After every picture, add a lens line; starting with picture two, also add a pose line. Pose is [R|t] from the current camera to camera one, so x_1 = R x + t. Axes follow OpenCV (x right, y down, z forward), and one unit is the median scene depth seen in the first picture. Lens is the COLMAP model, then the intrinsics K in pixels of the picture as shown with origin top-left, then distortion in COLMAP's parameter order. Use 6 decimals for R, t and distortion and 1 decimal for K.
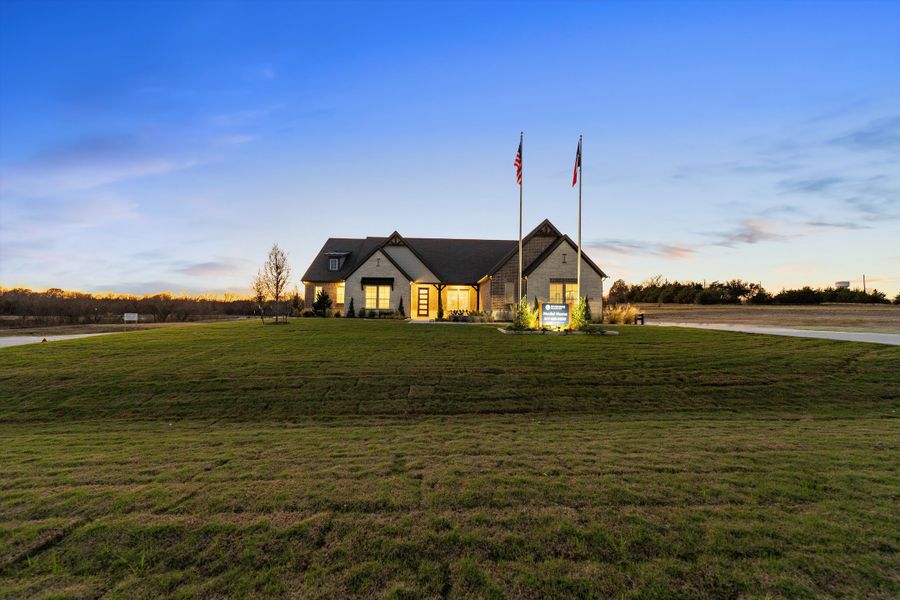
lens RADIAL K [[375.8, 0, 451.5], [0, 375.8, 301.3], [0, 0, 1]] dist [-0.000653, -0.000247]
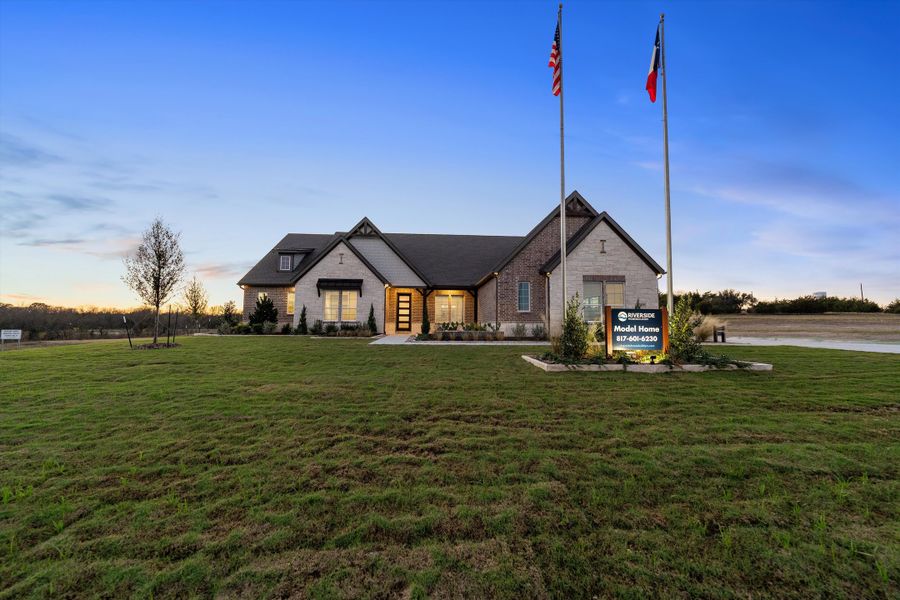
lens RADIAL K [[366.0, 0, 452.1], [0, 366.0, 300.4], [0, 0, 1]] dist [-0.000767, -0.000159]
pose [[0.999688, -0.005492, 0.024366, 0.005508], [0.006373, 0.999323, -0.036232, 0.005997], [-0.024151, 0.036376, 0.999046, 0.278004]]
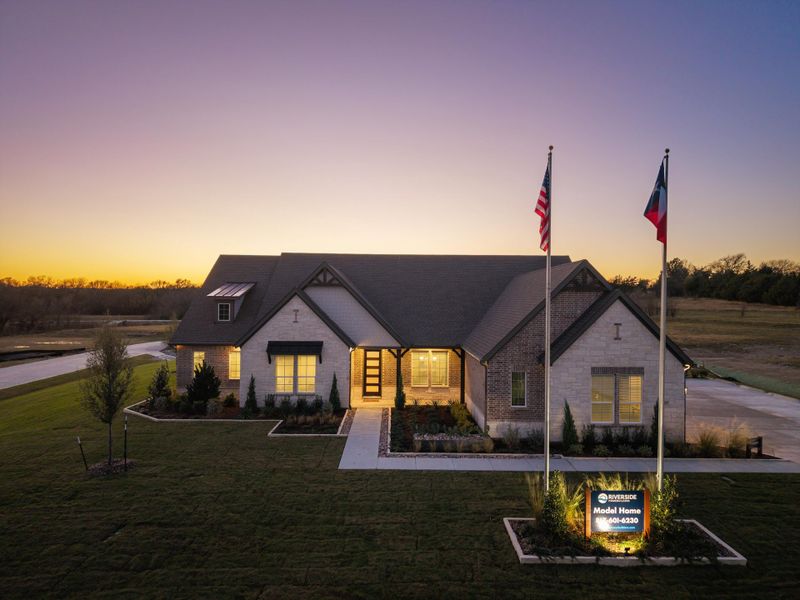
lens RADIAL K [[545.2, 0, 404.7], [0, 545.2, 301.9], [0, 0, 1]] dist [0.050183, -0.077475]
pose [[0.999521, -0.004467, -0.030620, 0.005206], [0.005563, 0.999344, 0.035795, -0.156184], [0.030440, -0.035948, 0.998890, 0.137846]]
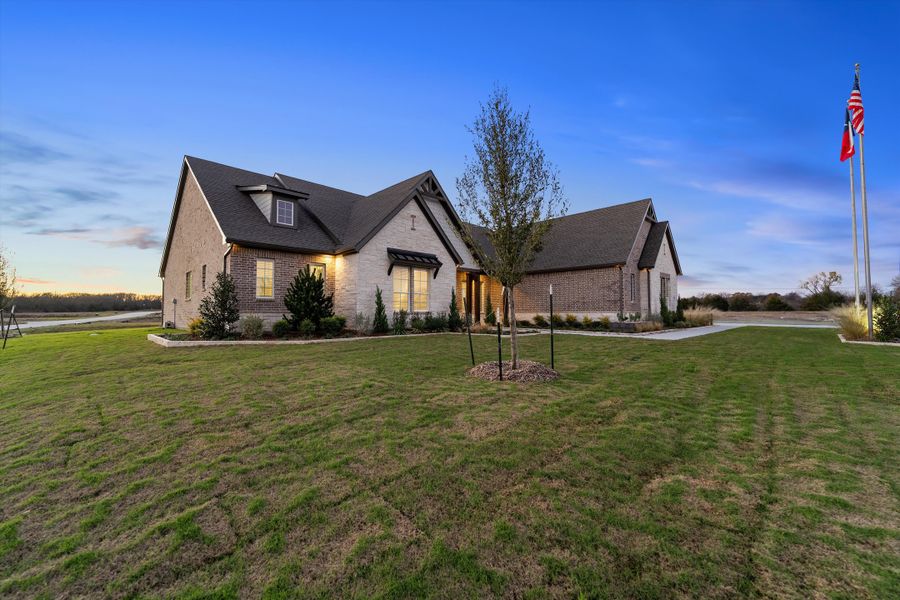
lens RADIAL K [[368.5, 0, 450.0], [0, 368.5, 300.4], [0, 0, 1]] dist [-0.001112, -0.000198]
pose [[0.730588, 0.005678, 0.682794, -0.505000], [-0.010244, 0.999944, 0.002646, 0.001935], [-0.682741, -0.008927, 0.730606, 0.593435]]
